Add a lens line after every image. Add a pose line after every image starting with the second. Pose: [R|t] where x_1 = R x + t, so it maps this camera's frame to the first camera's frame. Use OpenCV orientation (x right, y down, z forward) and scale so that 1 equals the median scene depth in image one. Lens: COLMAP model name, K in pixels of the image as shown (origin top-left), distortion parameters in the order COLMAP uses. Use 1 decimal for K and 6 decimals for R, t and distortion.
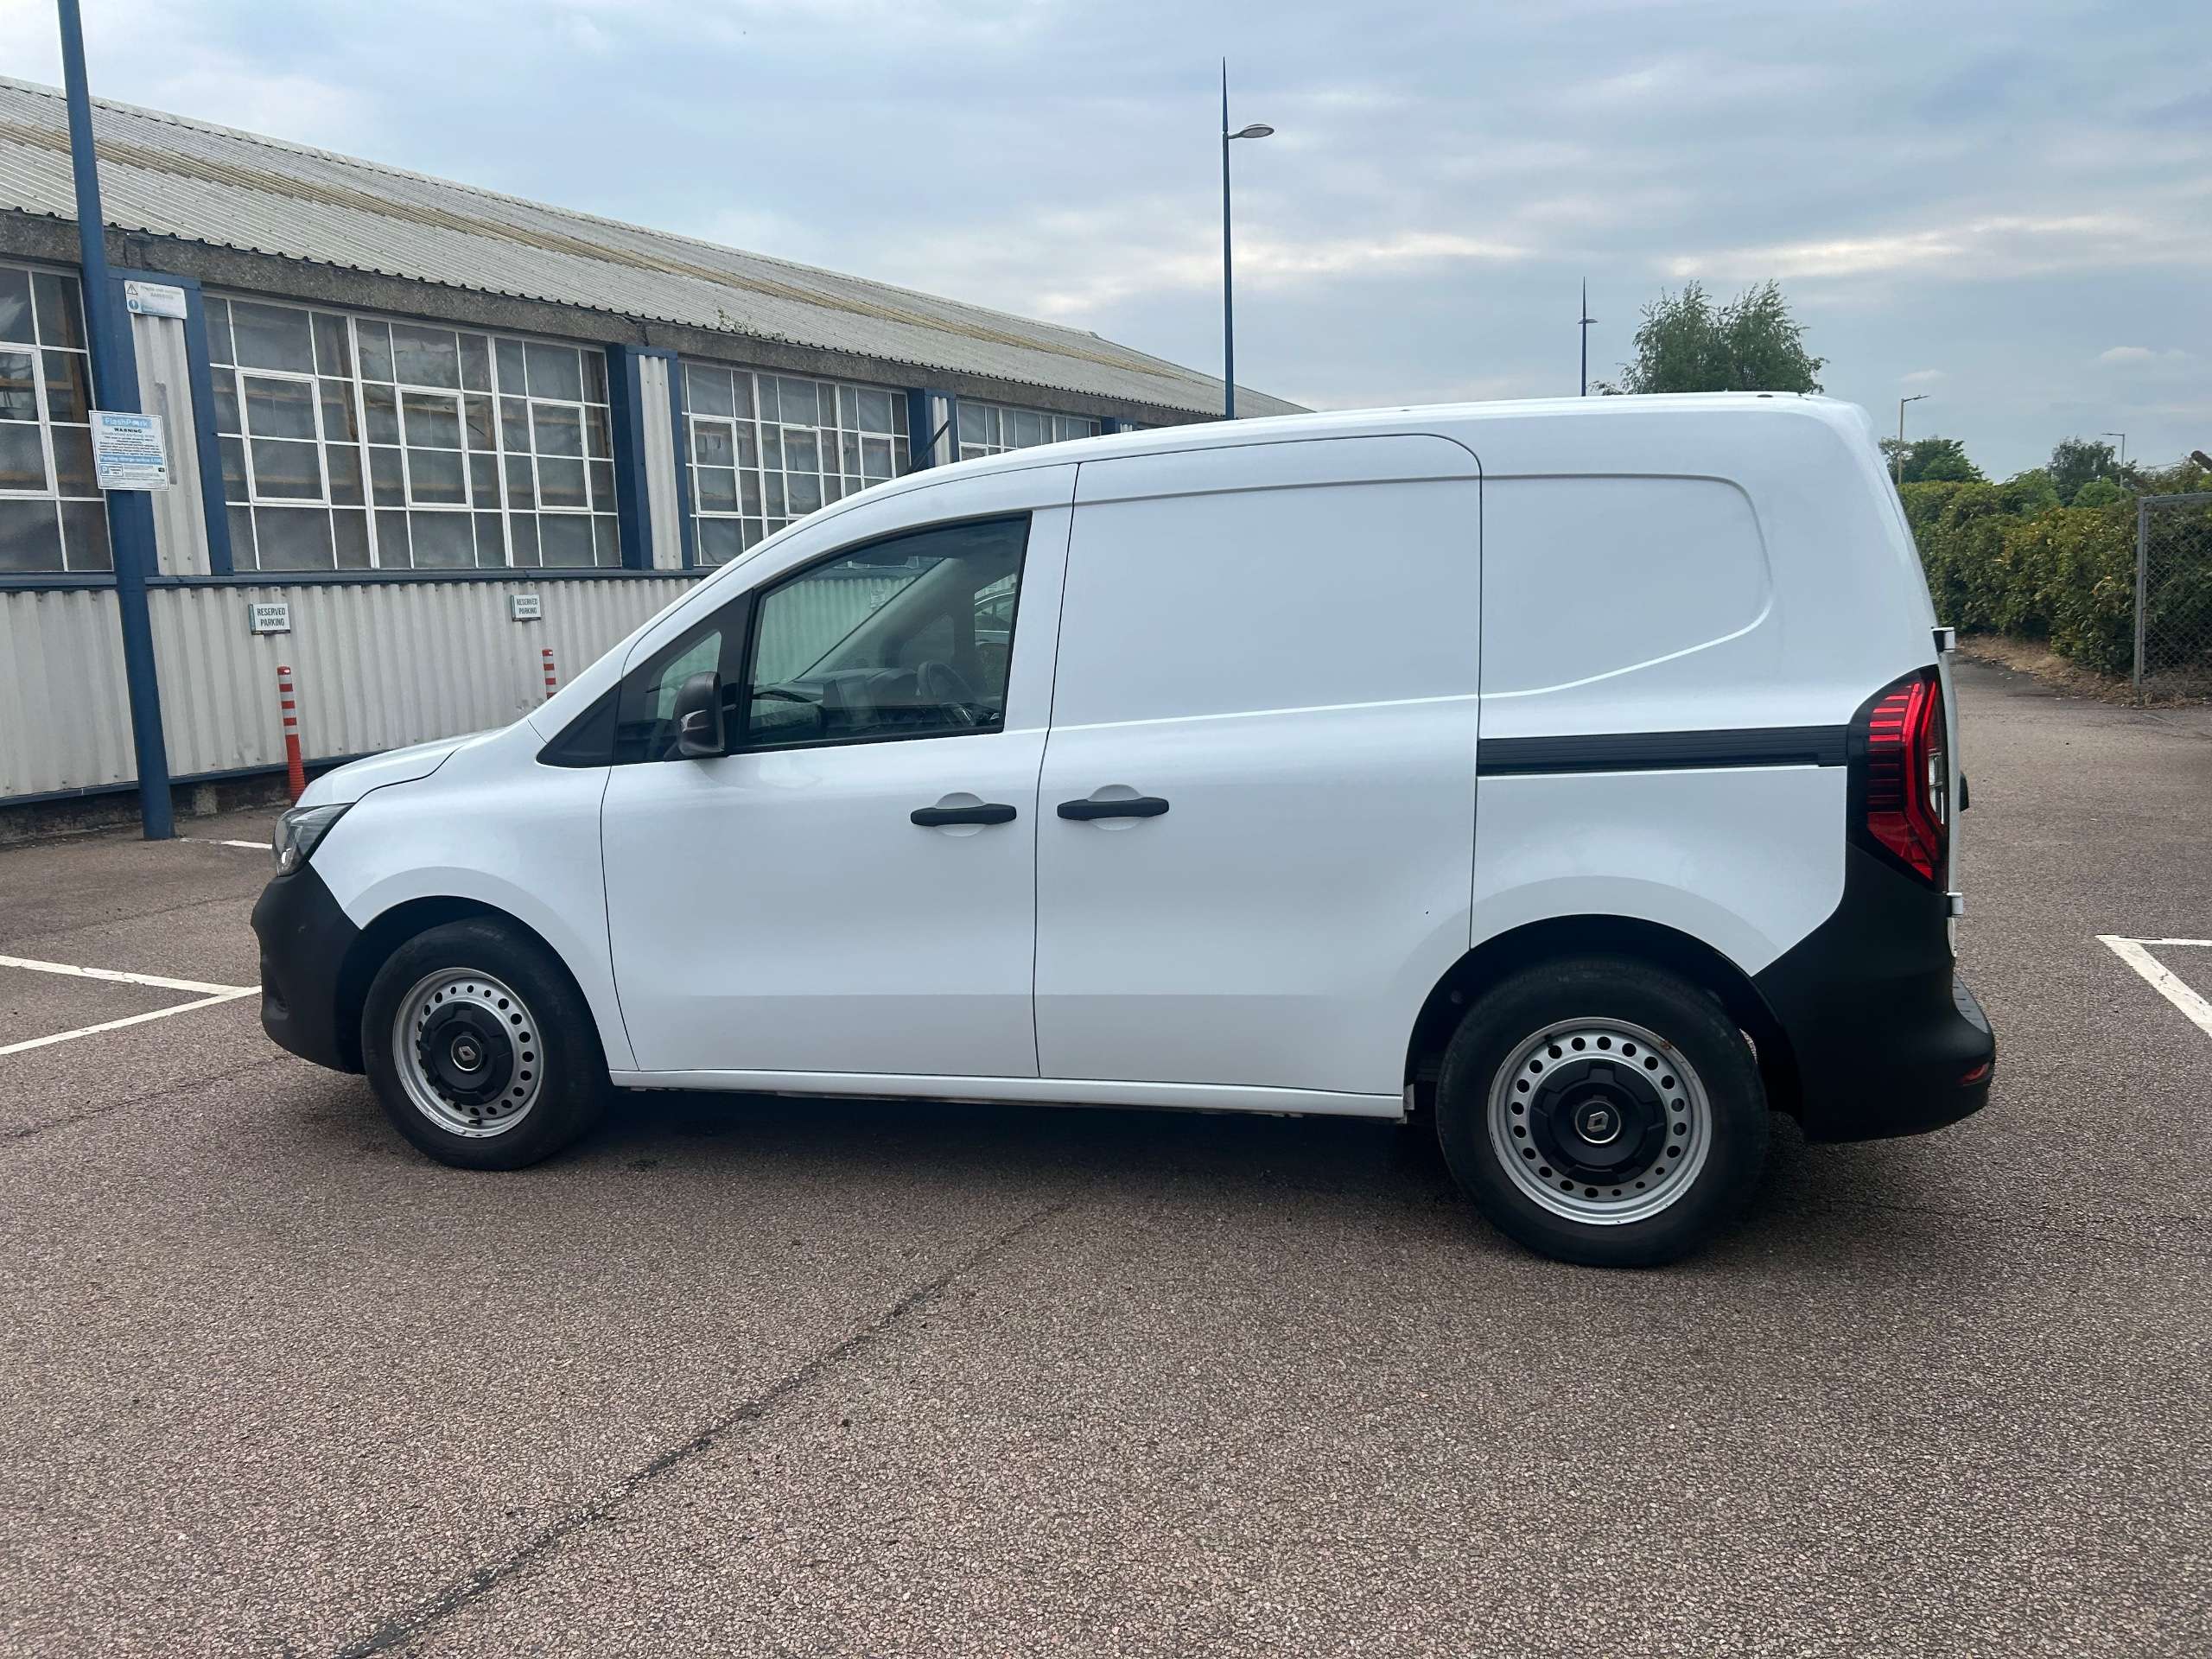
lens RADIAL K [[1699.3, 0, 1106.1], [0, 1699.3, 821.4], [0, 0, 1]] dist [0.031158, -0.026789]
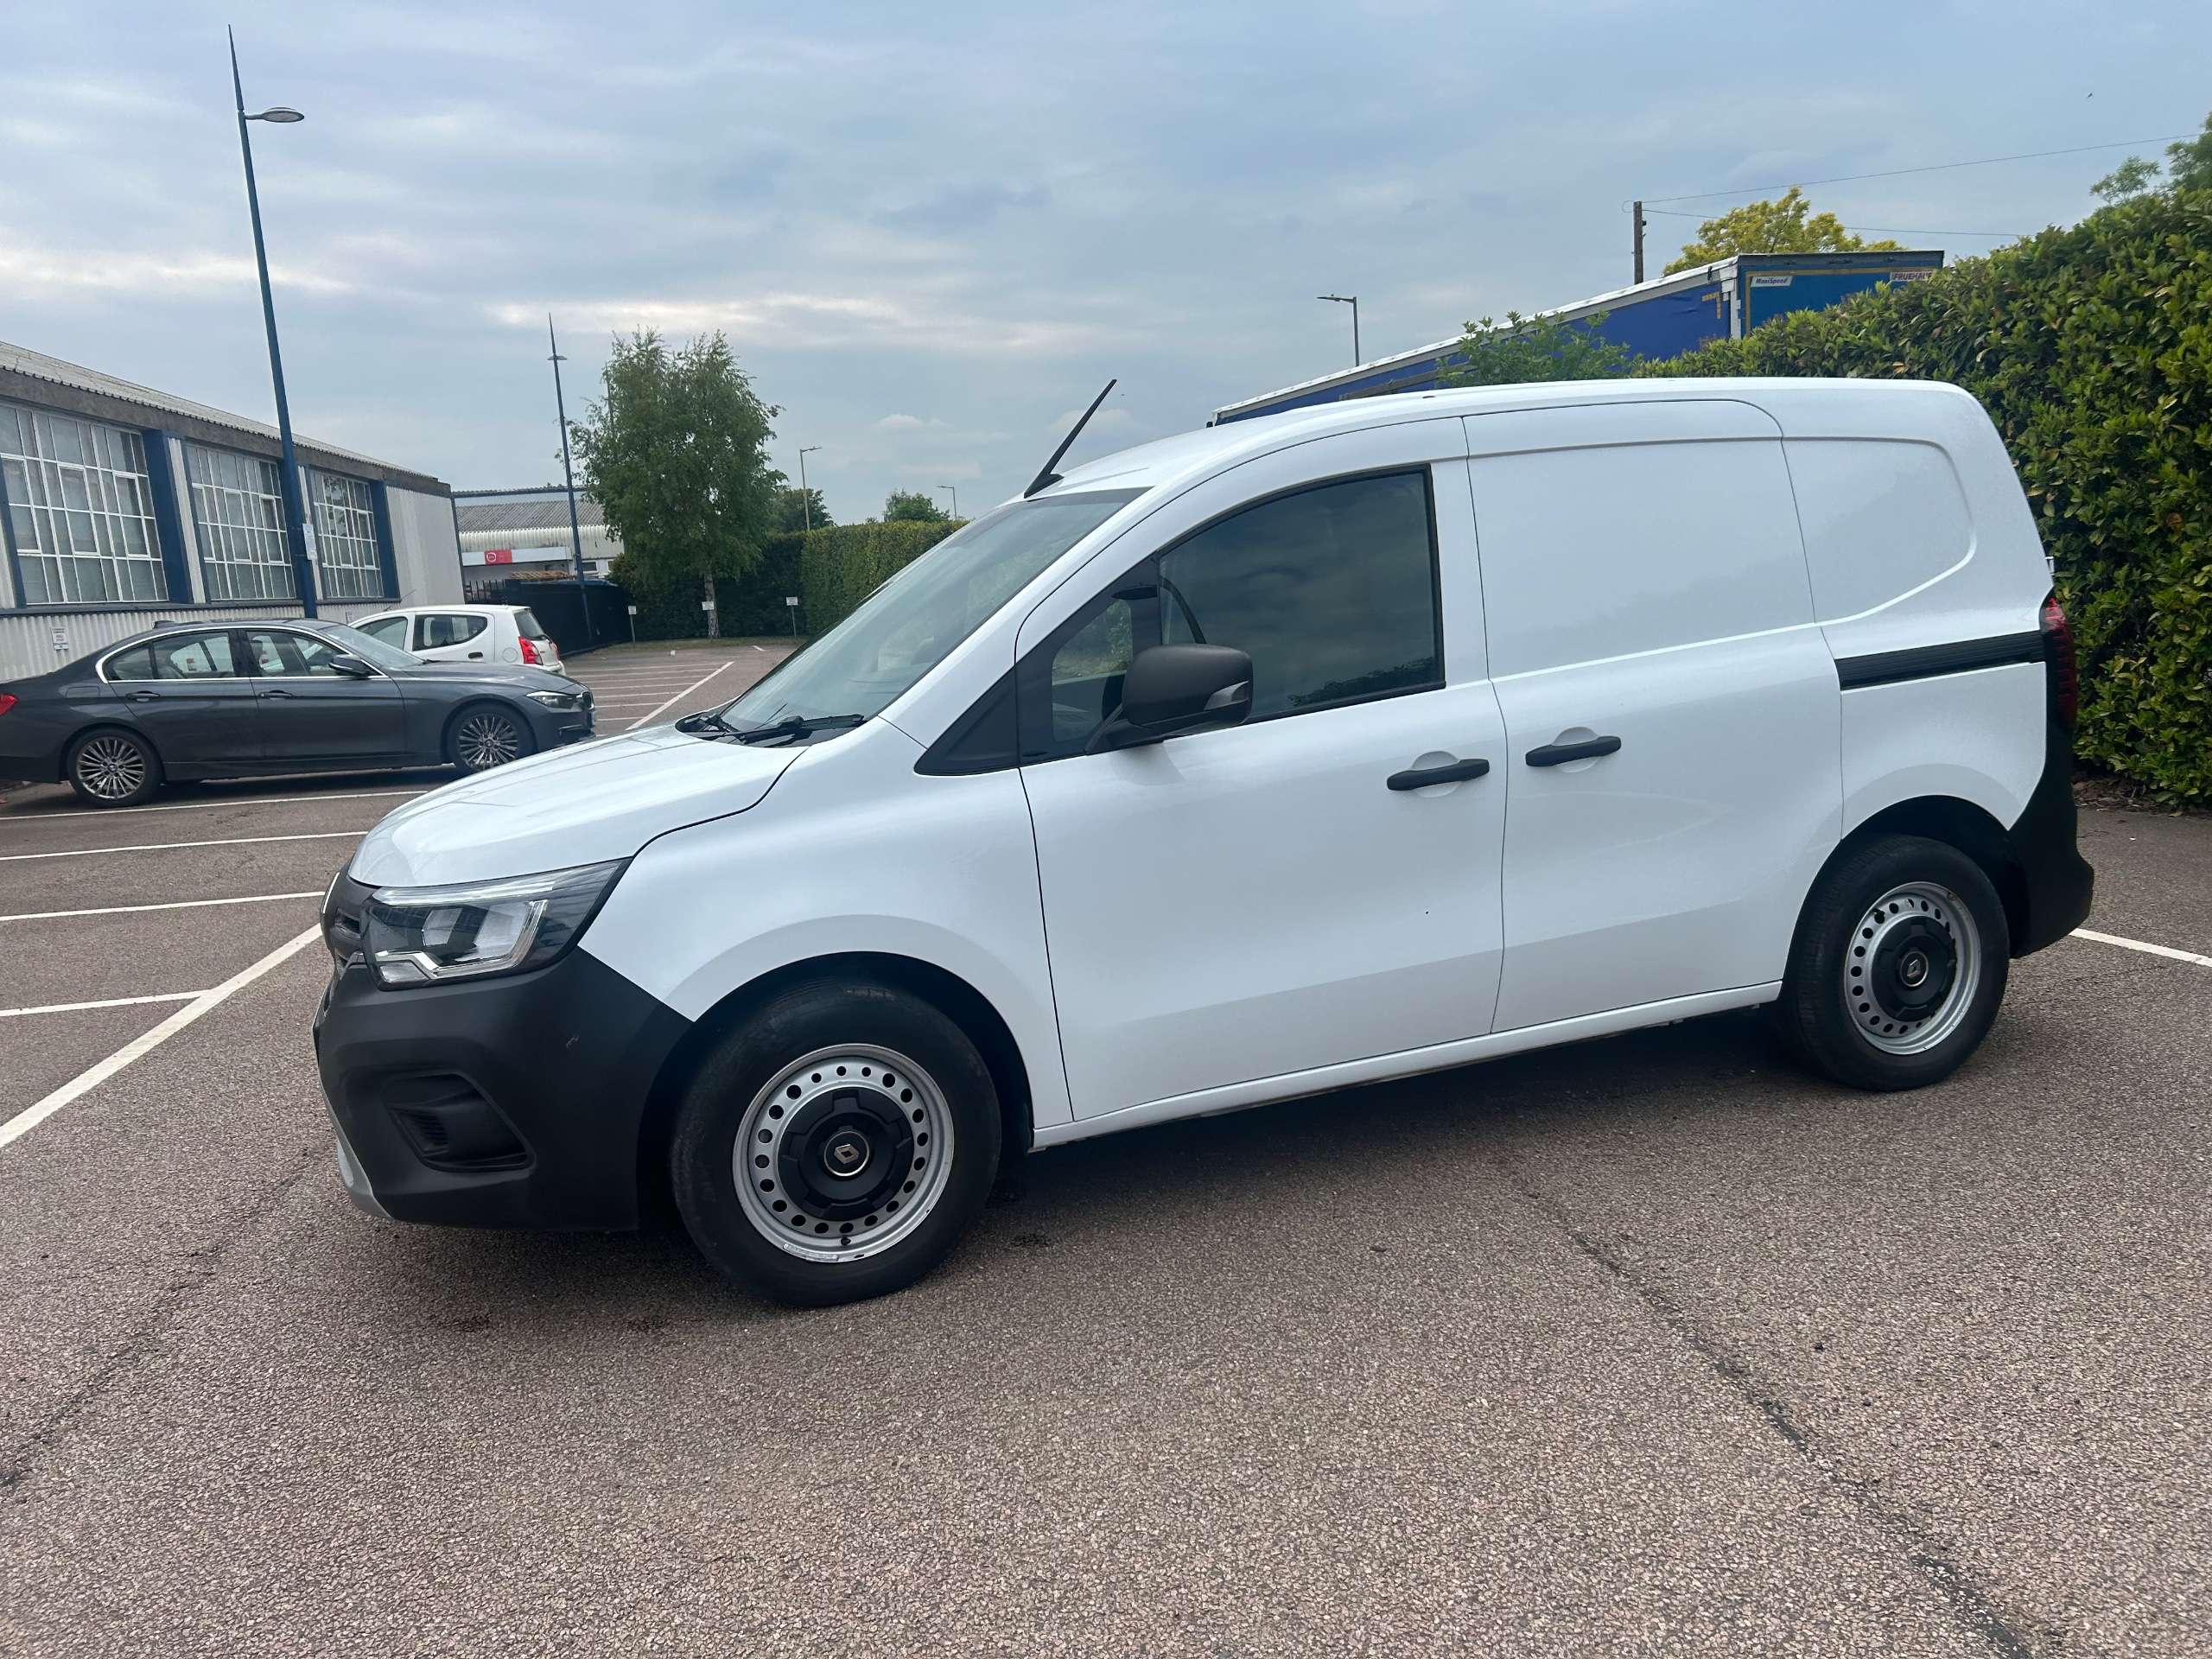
lens RADIAL K [[1689.8, 0, 1114.5], [0, 1689.8, 823.4], [0, 0, 1]] dist [0.037997, -0.031463]
pose [[0.794468, -0.105249, 0.598117, -0.717315], [0.119862, 0.992670, 0.015468, -0.011197], [-0.595361, 0.059402, 0.801260, 0.294951]]
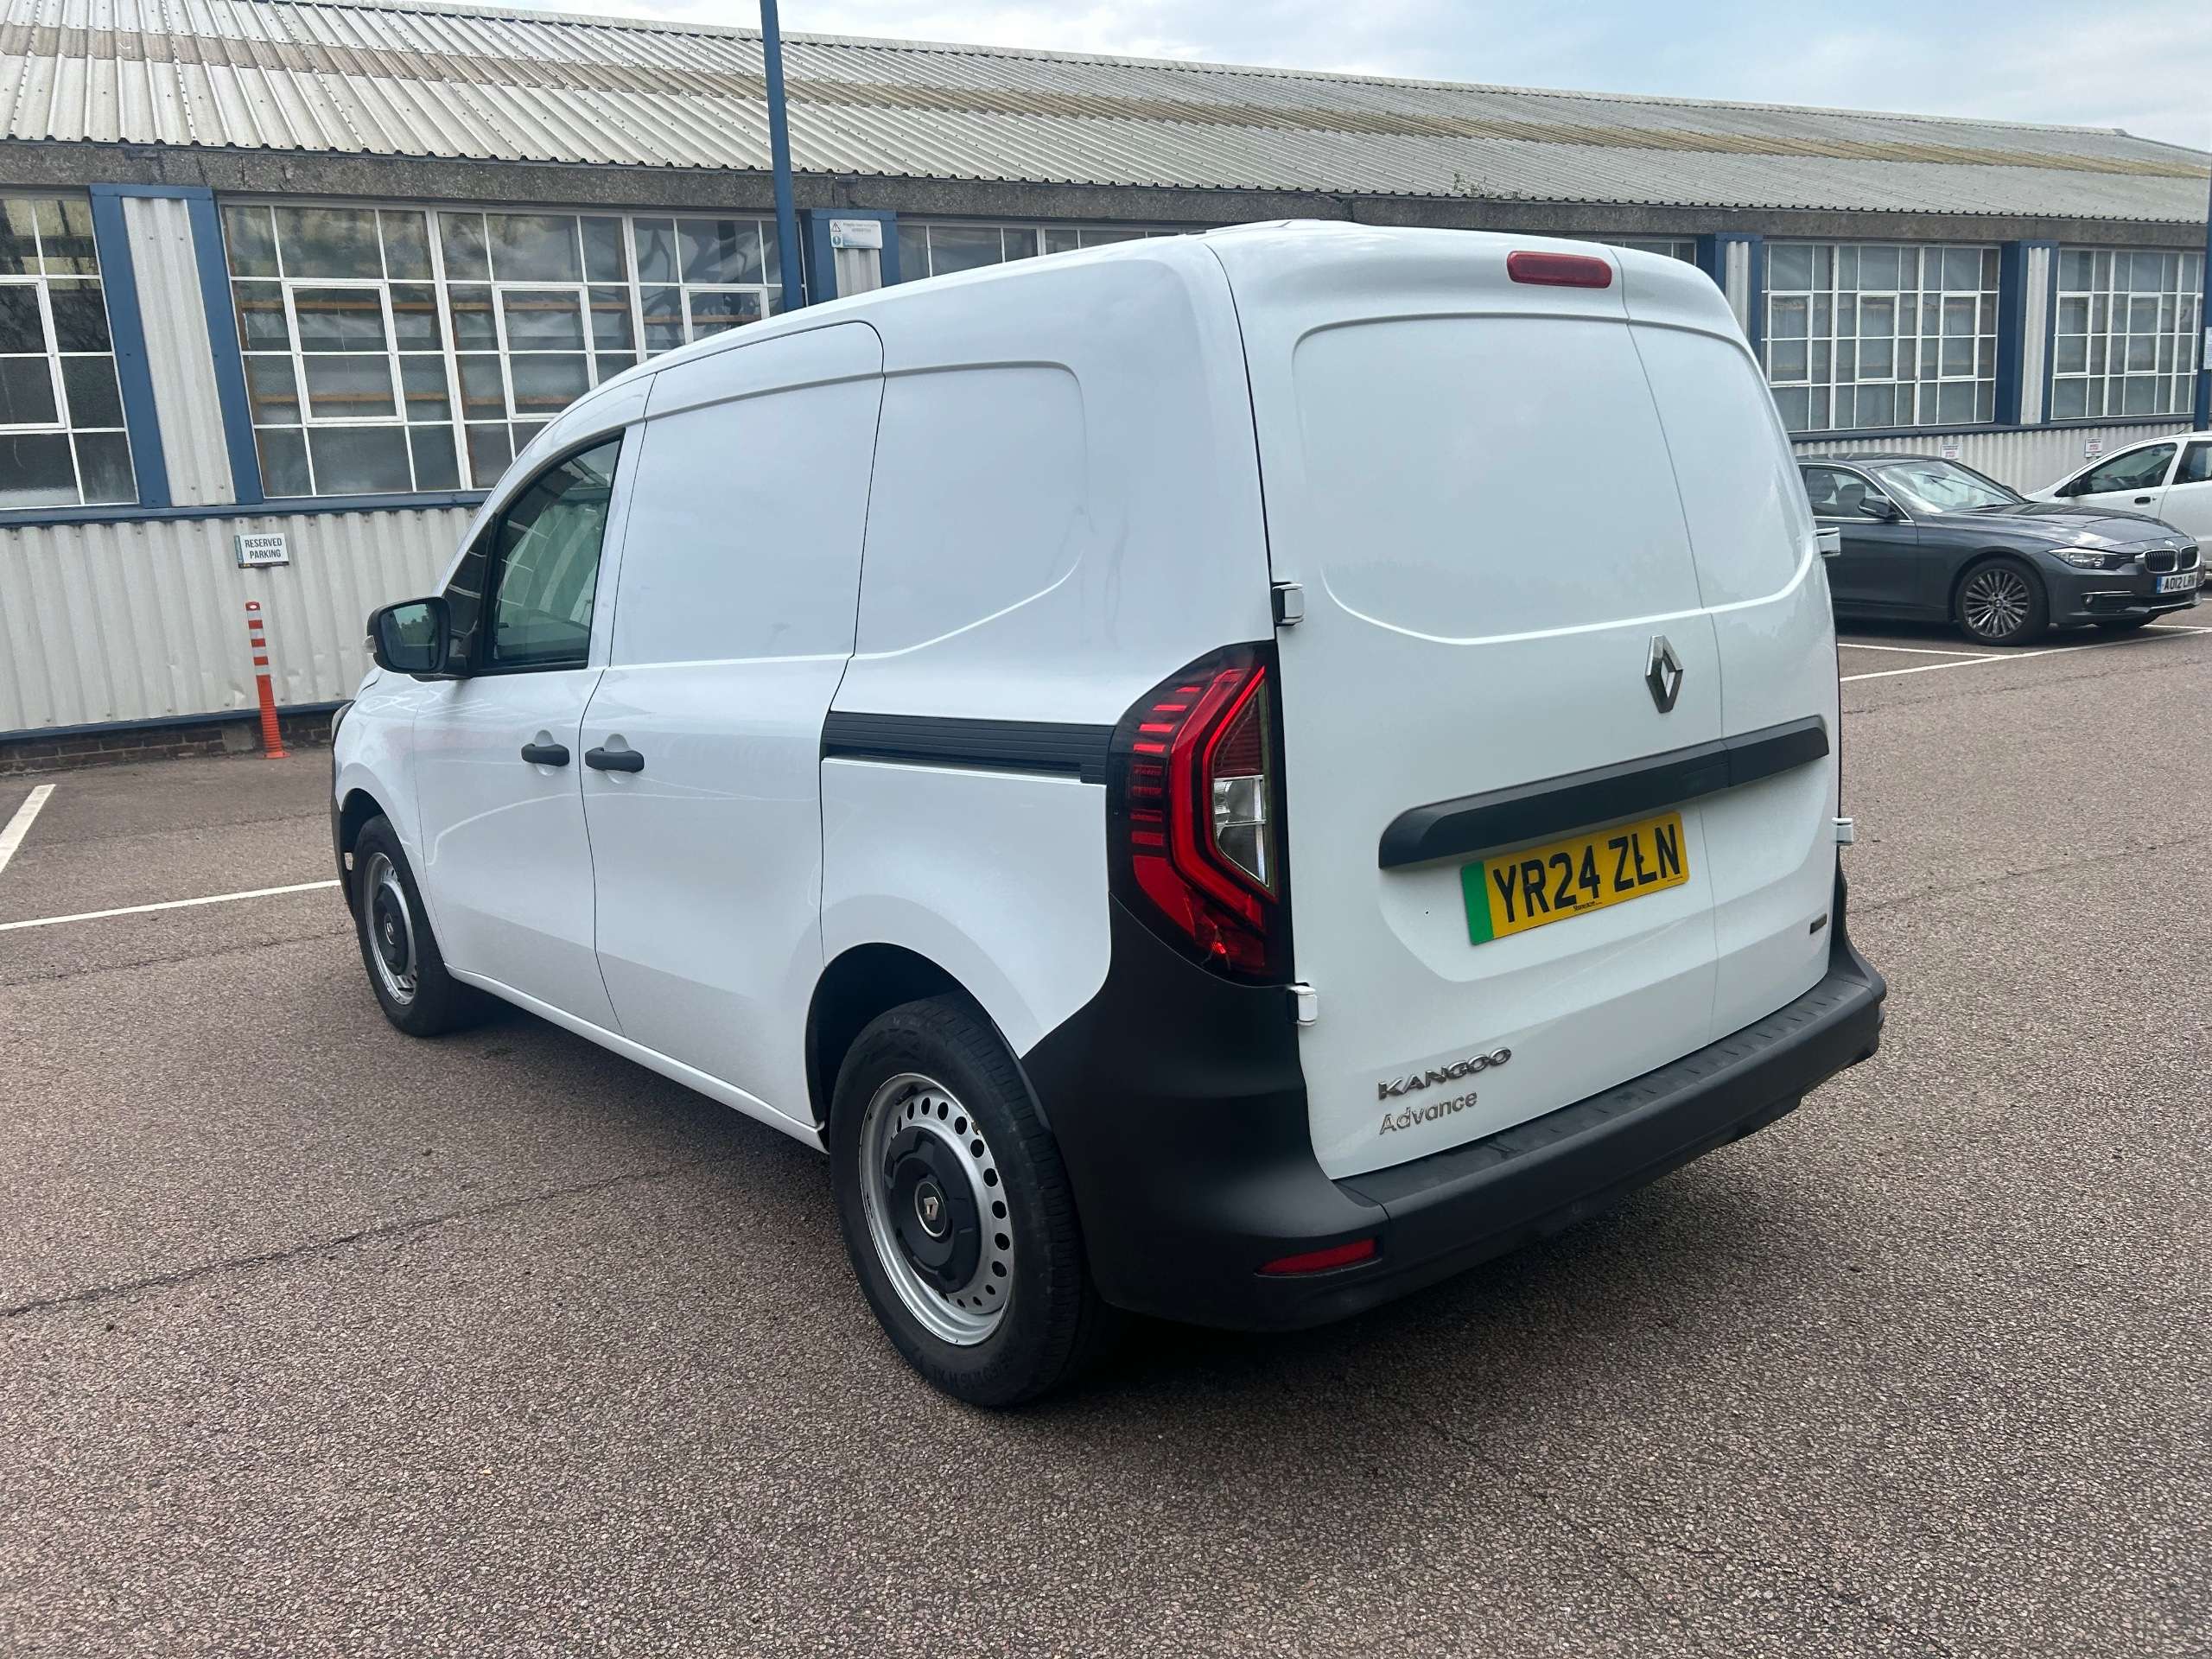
lens RADIAL K [[1704.2, 0, 1085.7], [0, 1704.2, 818.8], [0, 0, 1]] dist [0.037584, -0.036190]
pose [[0.820626, 0.094697, -0.563566, 0.628944], [-0.054908, 0.994678, 0.087183, -0.060190], [0.568822, -0.040601, 0.821458, 0.330638]]
